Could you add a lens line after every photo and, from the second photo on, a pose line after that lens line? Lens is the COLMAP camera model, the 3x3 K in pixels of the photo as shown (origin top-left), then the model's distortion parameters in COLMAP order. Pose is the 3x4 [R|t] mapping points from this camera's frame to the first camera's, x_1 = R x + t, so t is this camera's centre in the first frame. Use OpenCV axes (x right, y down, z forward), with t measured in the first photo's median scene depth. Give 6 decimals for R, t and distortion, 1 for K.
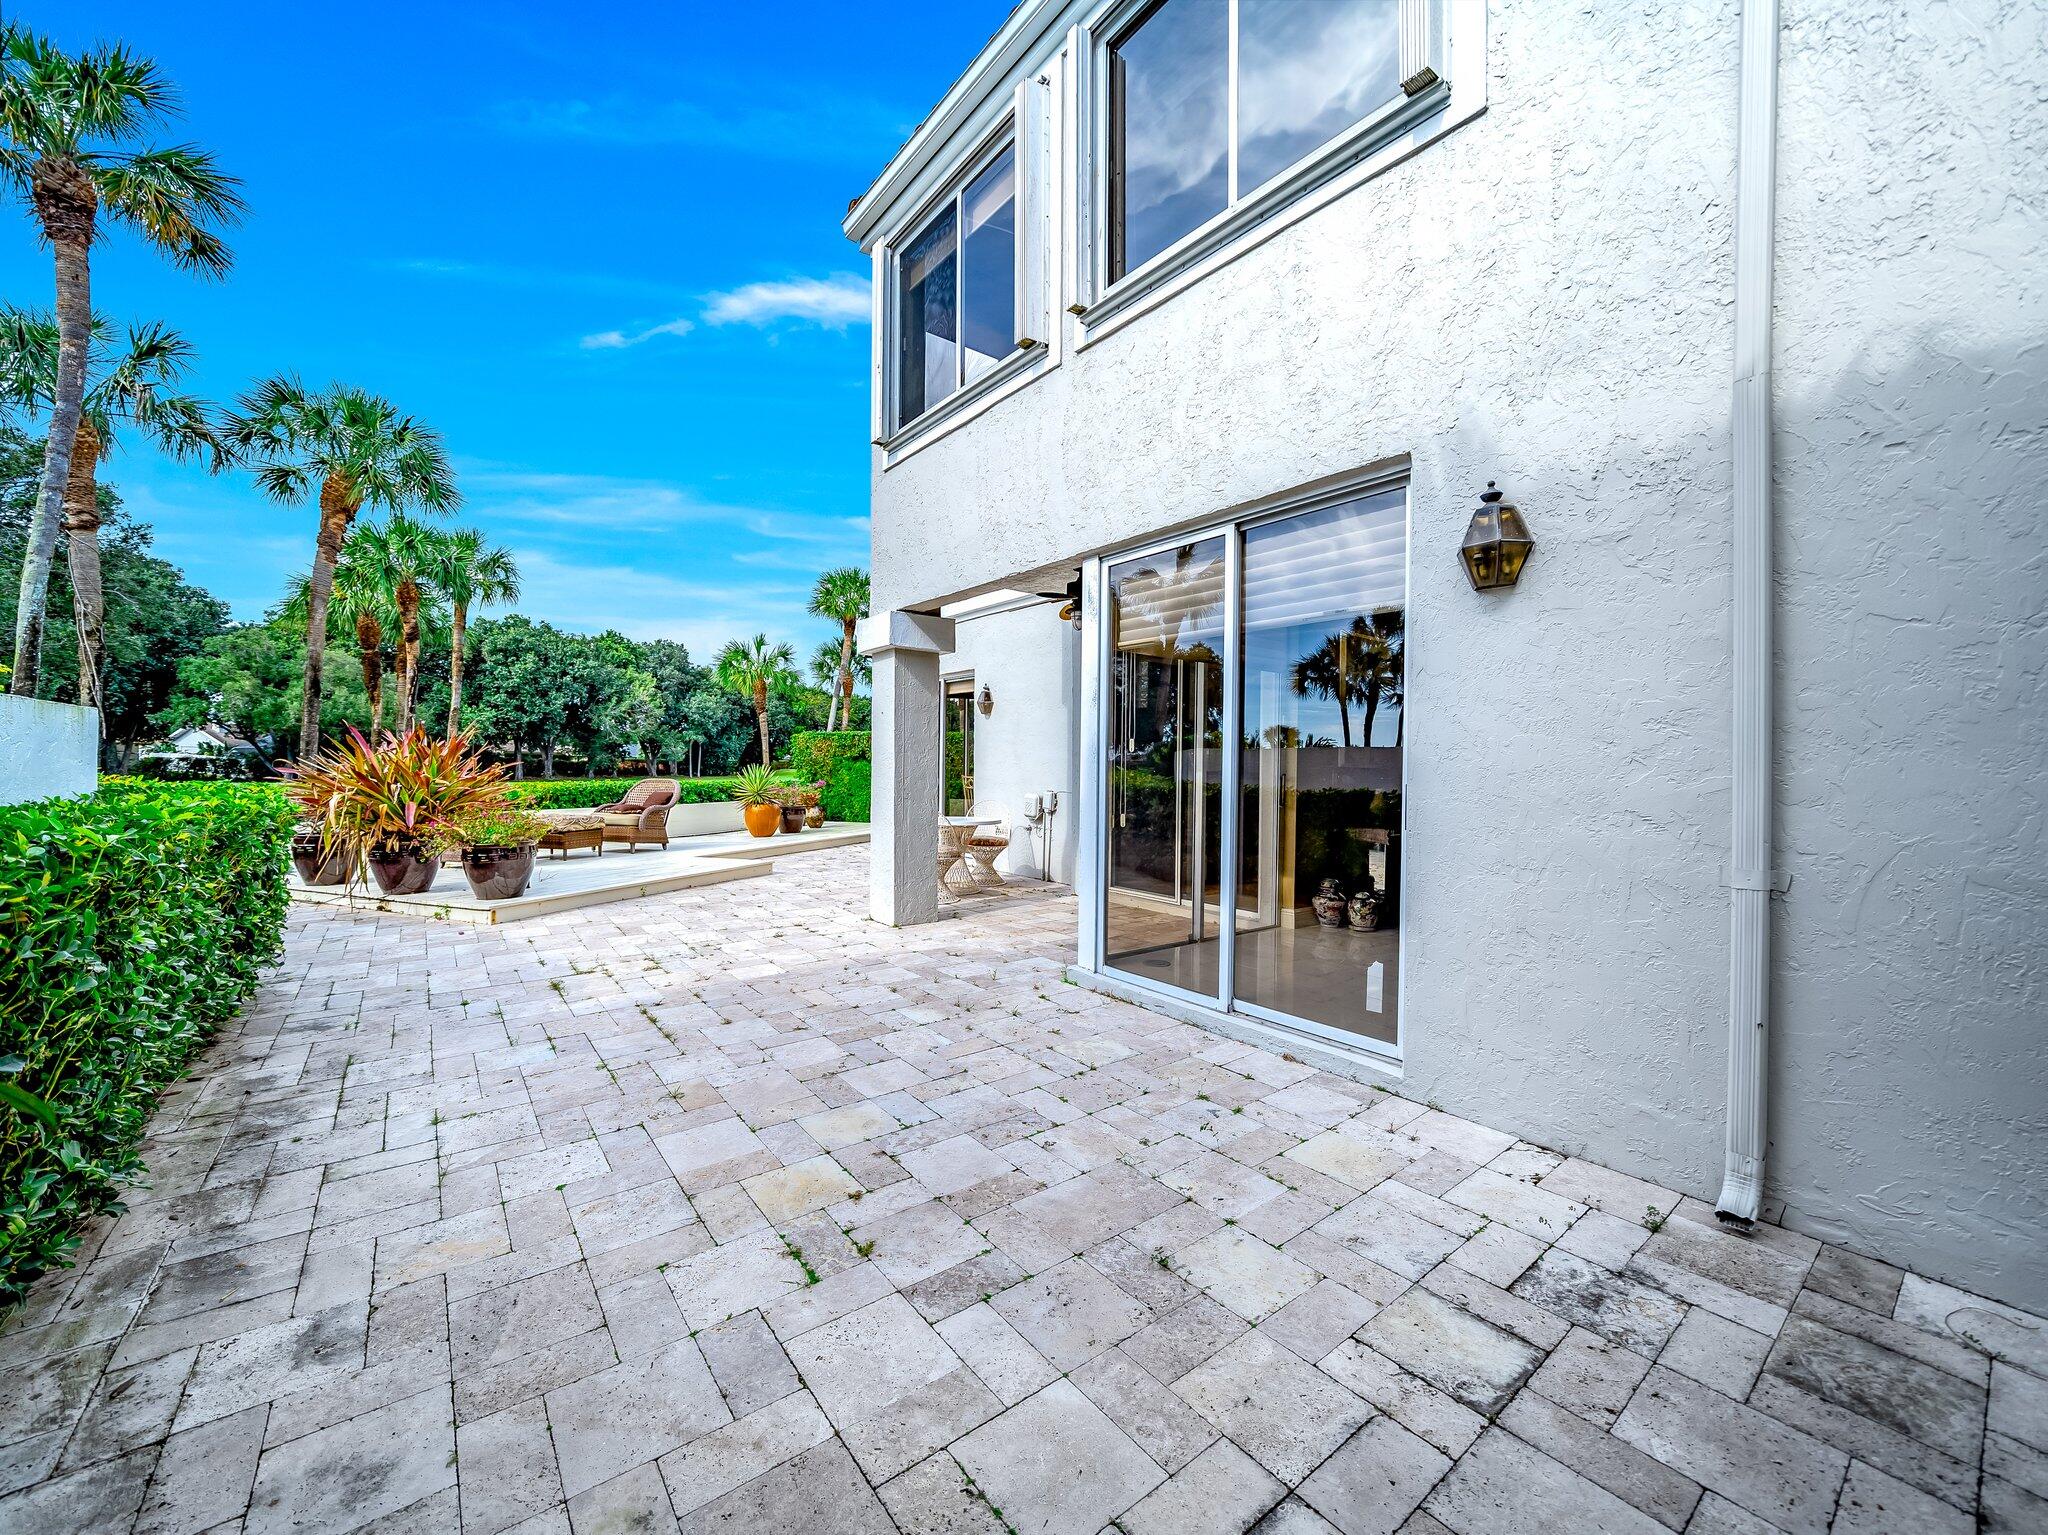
lens RADIAL K [[812.5, 0, 1013.2], [0, 812.5, 770.8], [0, 0, 1]] dist [-0.020288, 0.000658]
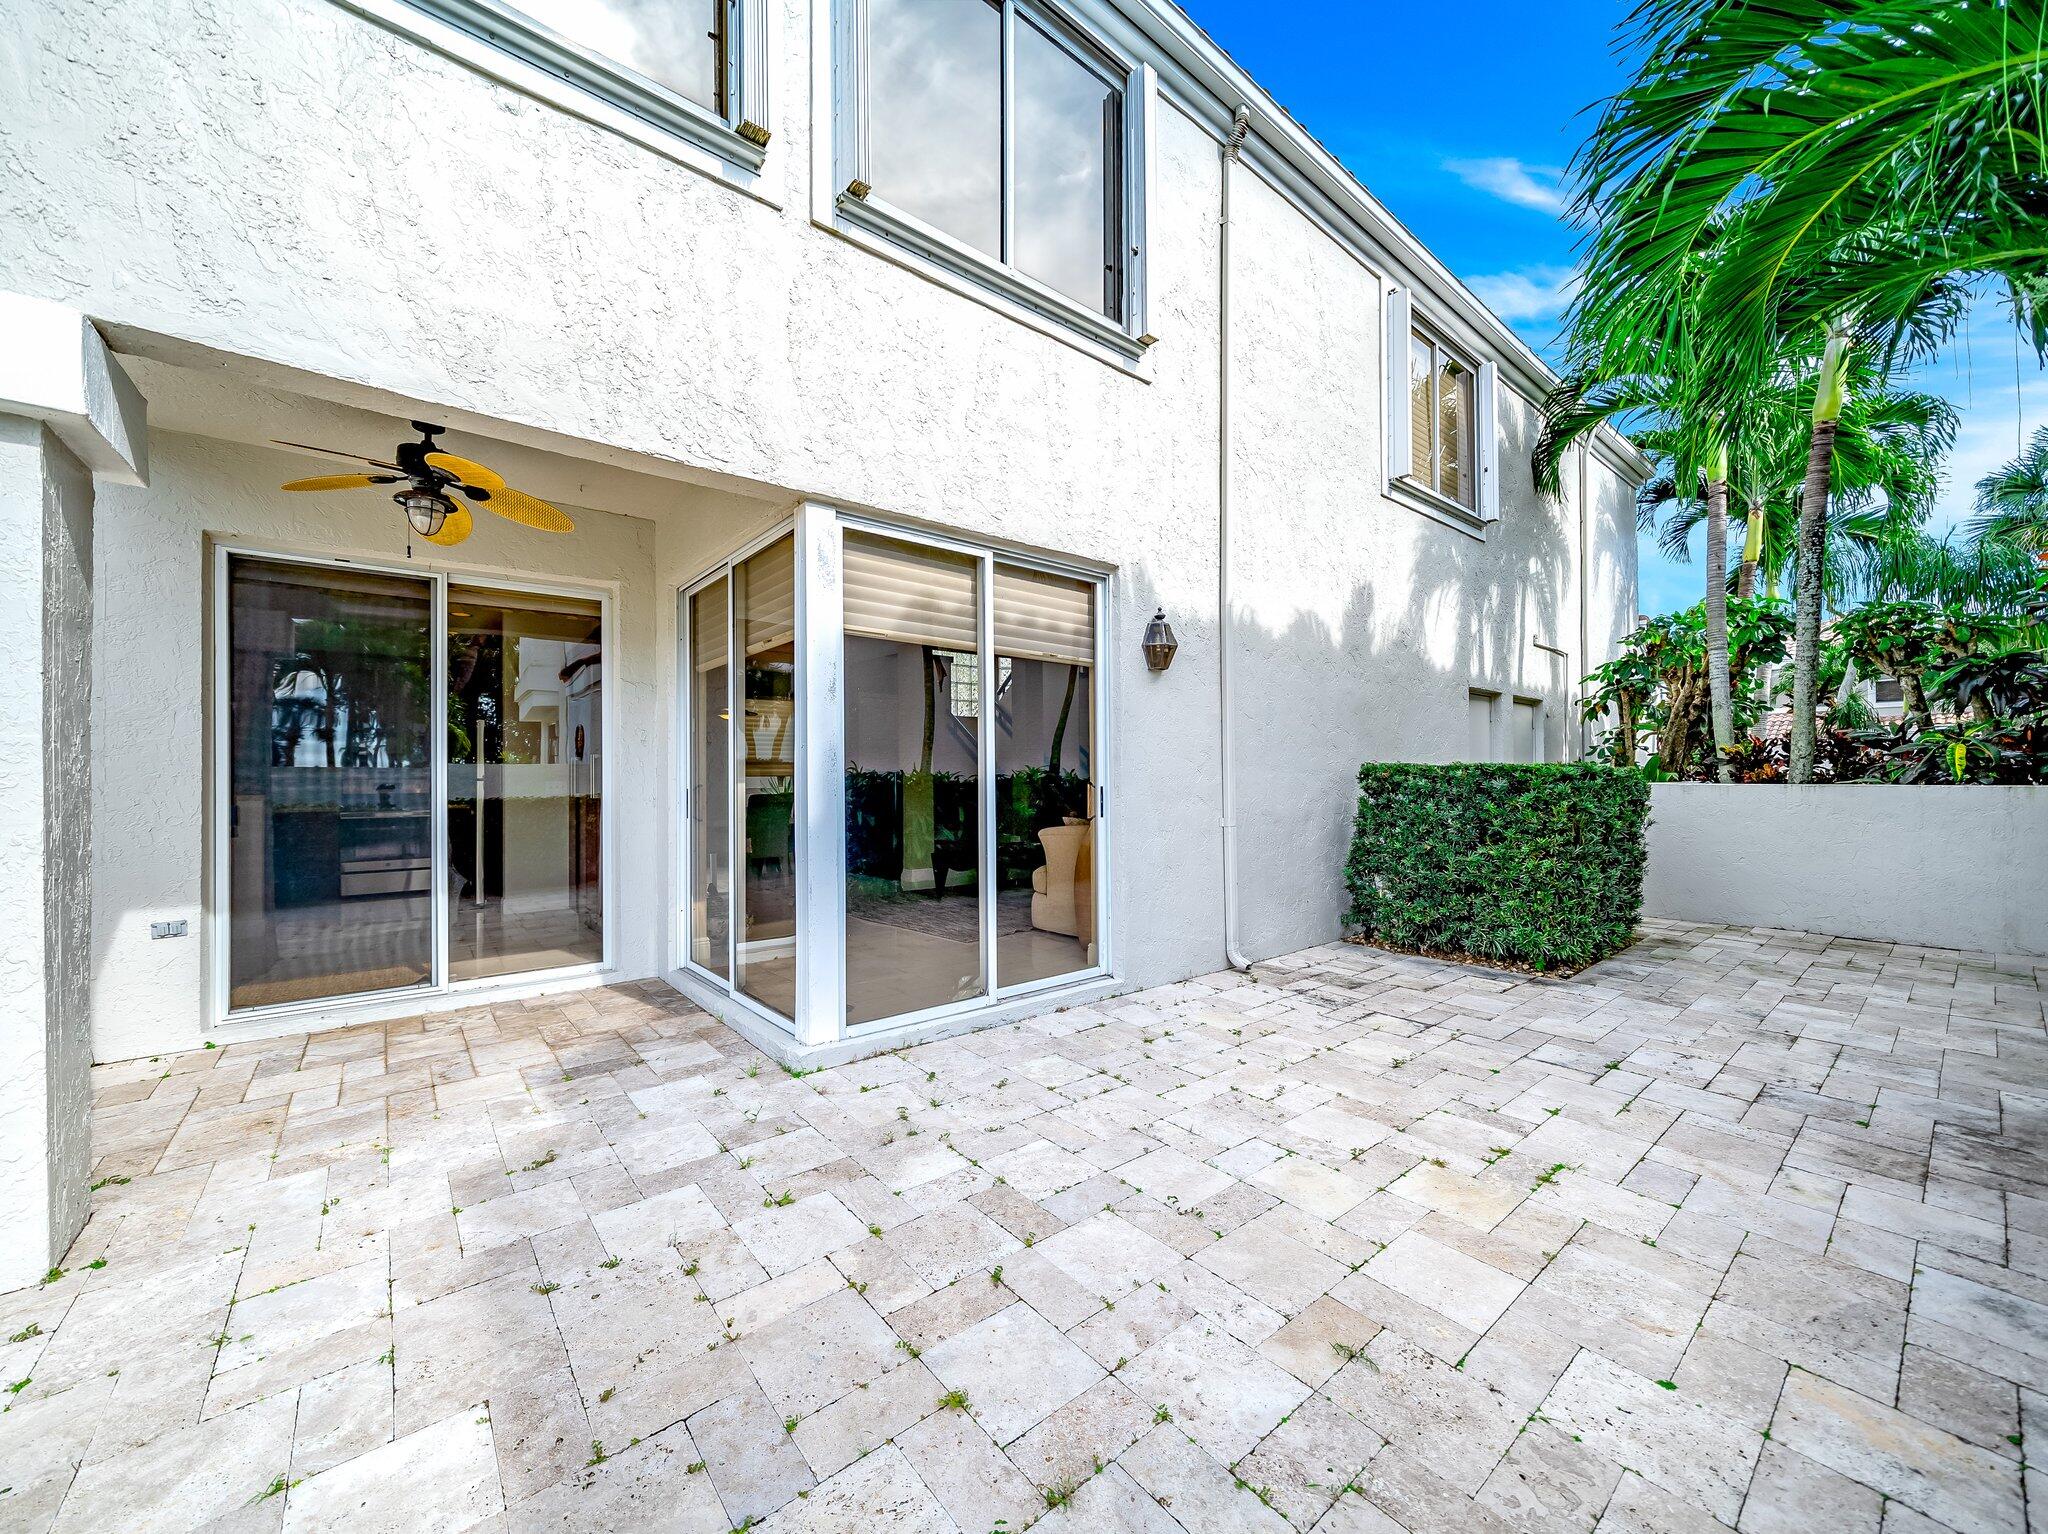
lens RADIAL K [[777.7, 0, 1024.7], [0, 777.7, 770.0], [0, 0, 1]] dist [0.000575, -0.000193]
pose [[-0.045074, 0.003548, 0.998977, -0.957058], [0.010727, 0.999938, -0.003068, -0.010894], [-0.998926, 0.010578, -0.045109, 1.248230]]
